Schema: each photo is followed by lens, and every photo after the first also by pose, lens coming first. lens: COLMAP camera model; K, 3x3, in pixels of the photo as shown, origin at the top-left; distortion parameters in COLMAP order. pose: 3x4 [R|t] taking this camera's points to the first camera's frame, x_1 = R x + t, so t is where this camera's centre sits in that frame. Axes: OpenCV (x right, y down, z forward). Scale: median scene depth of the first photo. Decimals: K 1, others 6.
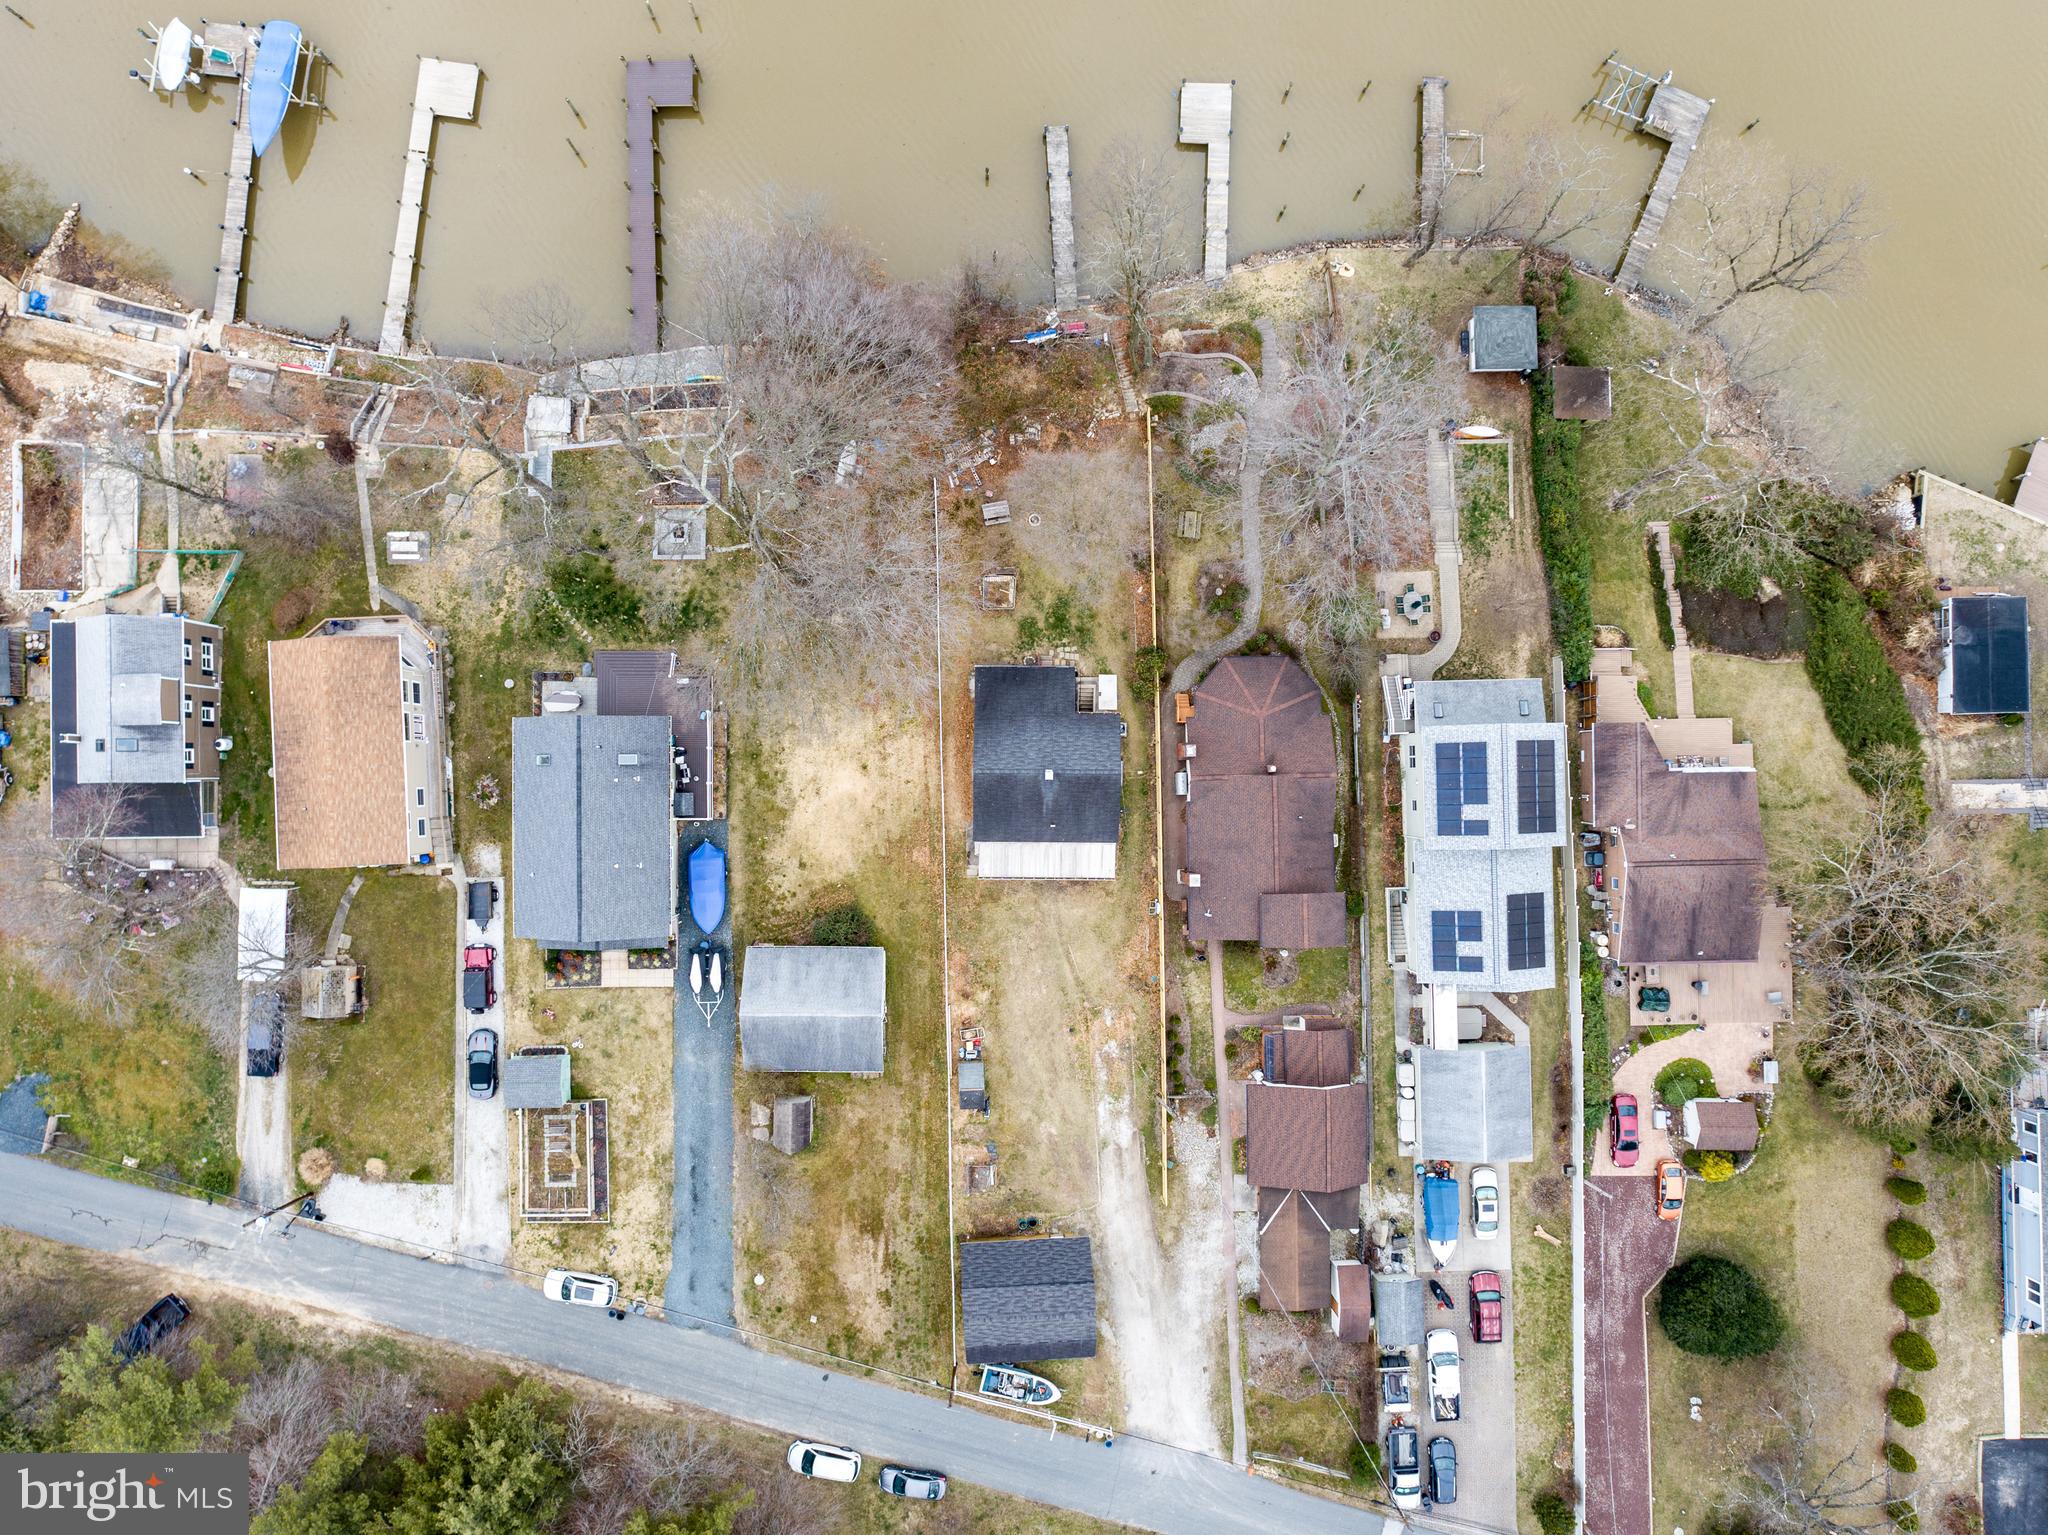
lens RADIAL K [[1603.9, 0, 1024.0], [0, 1603.9, 767.5], [0, 0, 1]] dist [-0.018965, 0.013993]
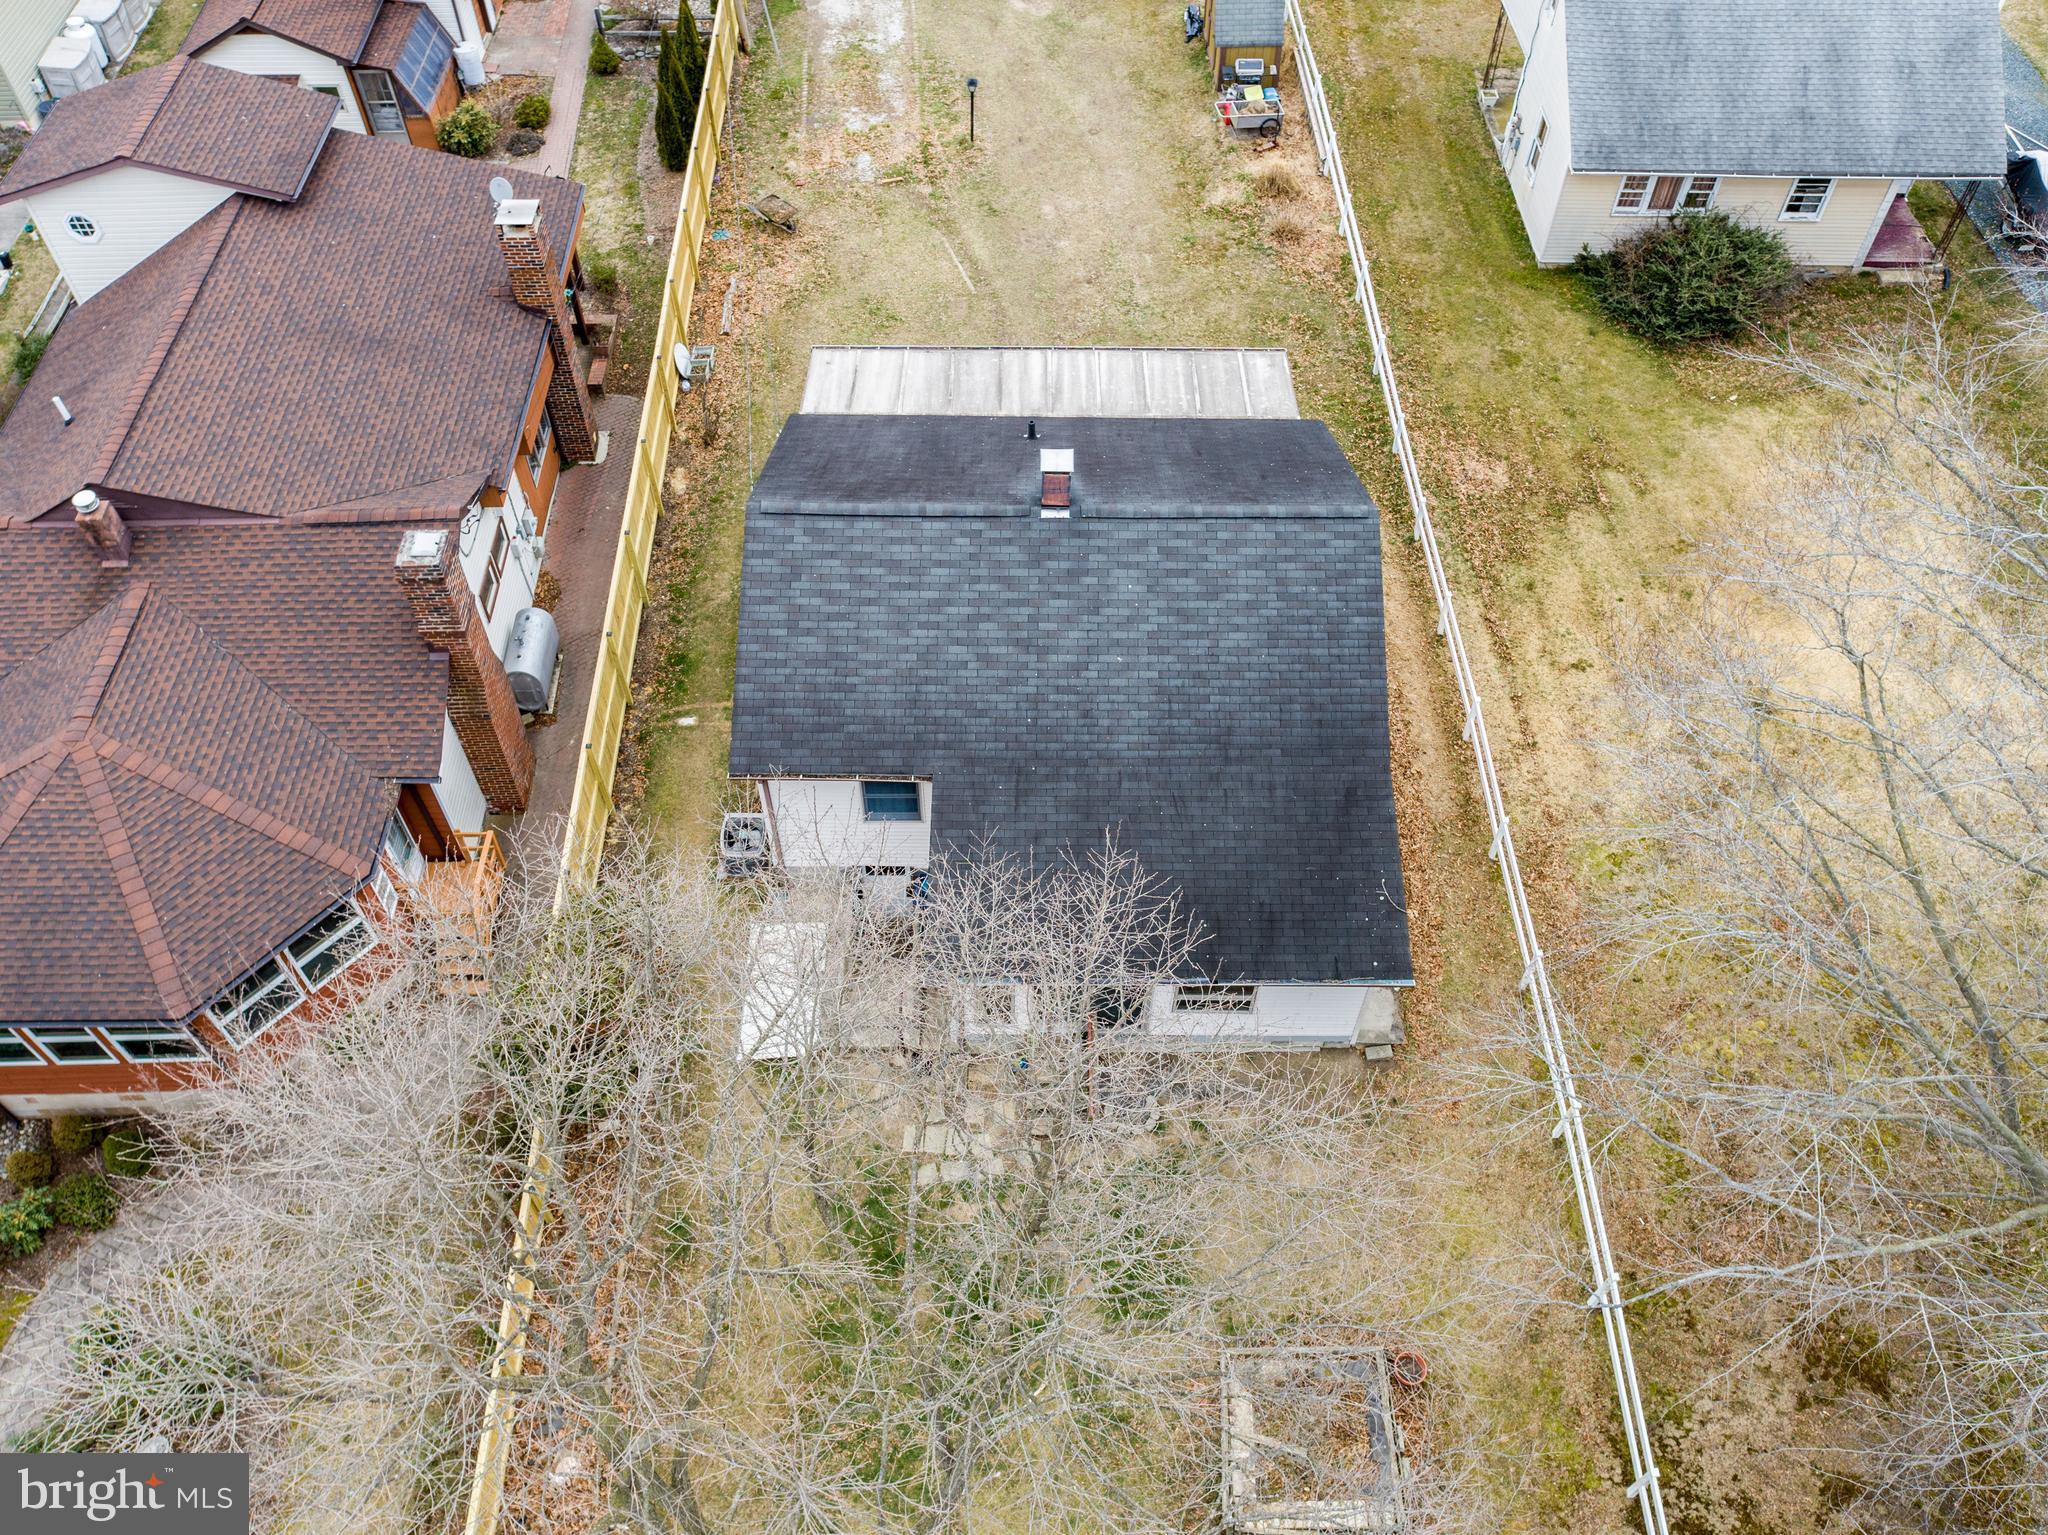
lens RADIAL K [[1603.9, 0, 1024.0], [0, 1603.9, 767.5], [0, 0, 1]] dist [-0.018965, 0.013993]
pose [[-0.999430, -0.015396, -0.030035, 0.026098], [-0.007080, -0.774452, 0.632593, -0.169924], [-0.033000, 0.632446, 0.773901, 0.813349]]
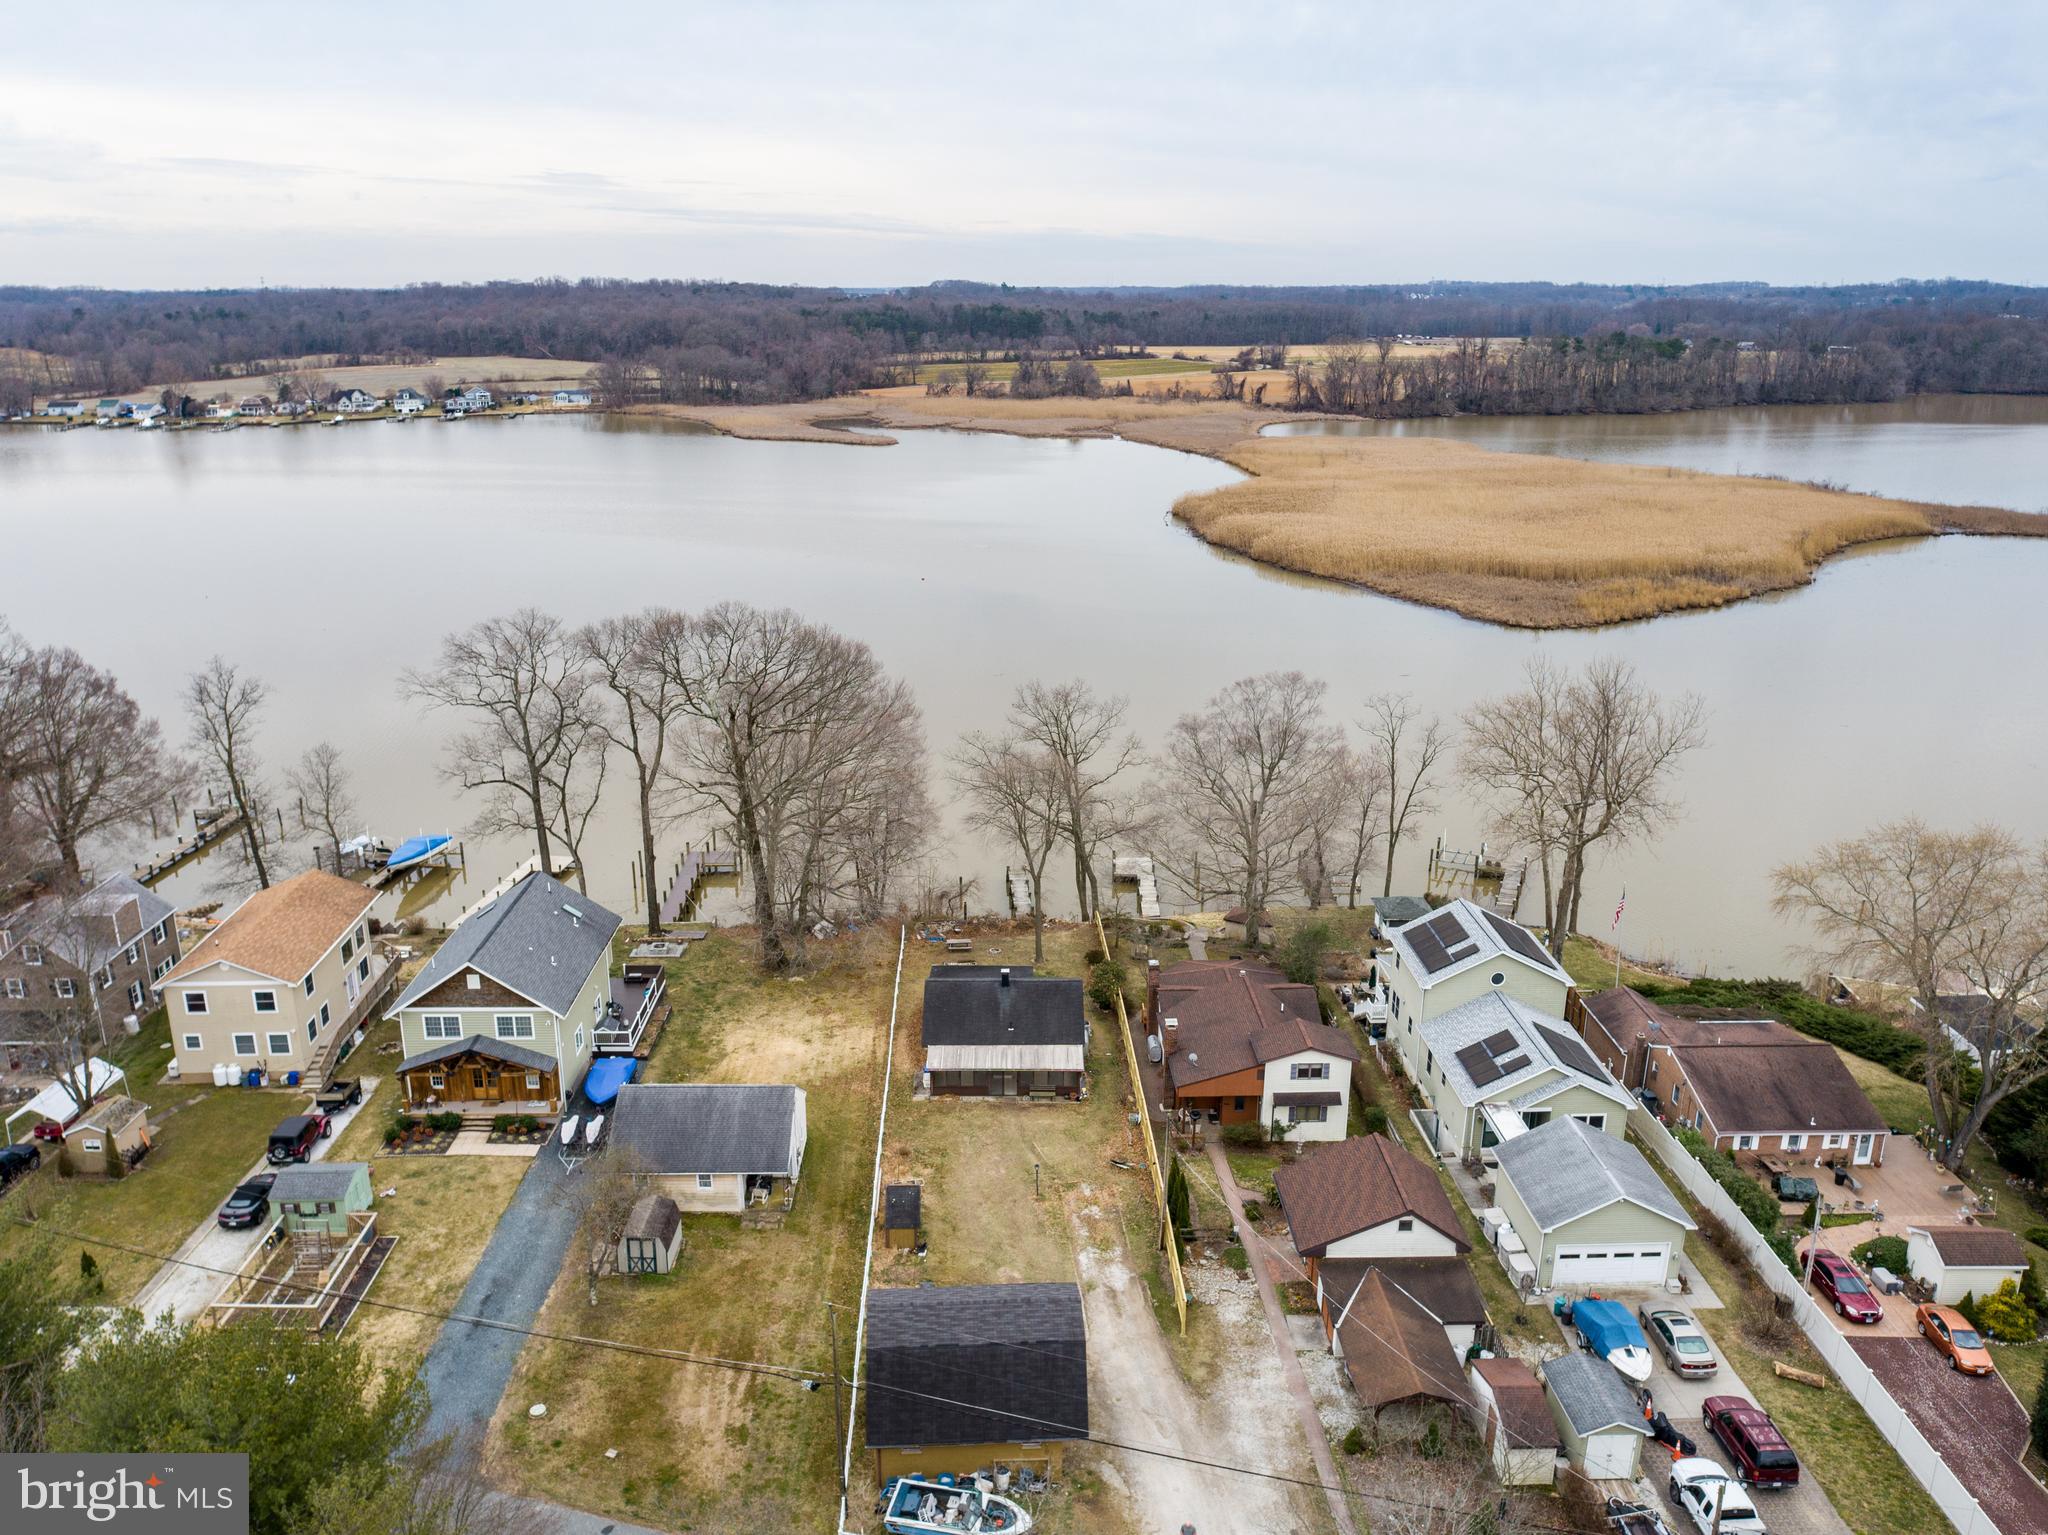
lens RADIAL K [[1562.1, 0, 1024.0], [0, 1562.1, 767.5], [0, 0, 1]] dist [-0.022131, 0.017270]
pose [[0.999711, -0.023308, 0.005850, 0.022990], [0.012606, 0.301419, -0.953409, 0.809665], [0.020459, 0.953207, 0.301625, 0.583697]]
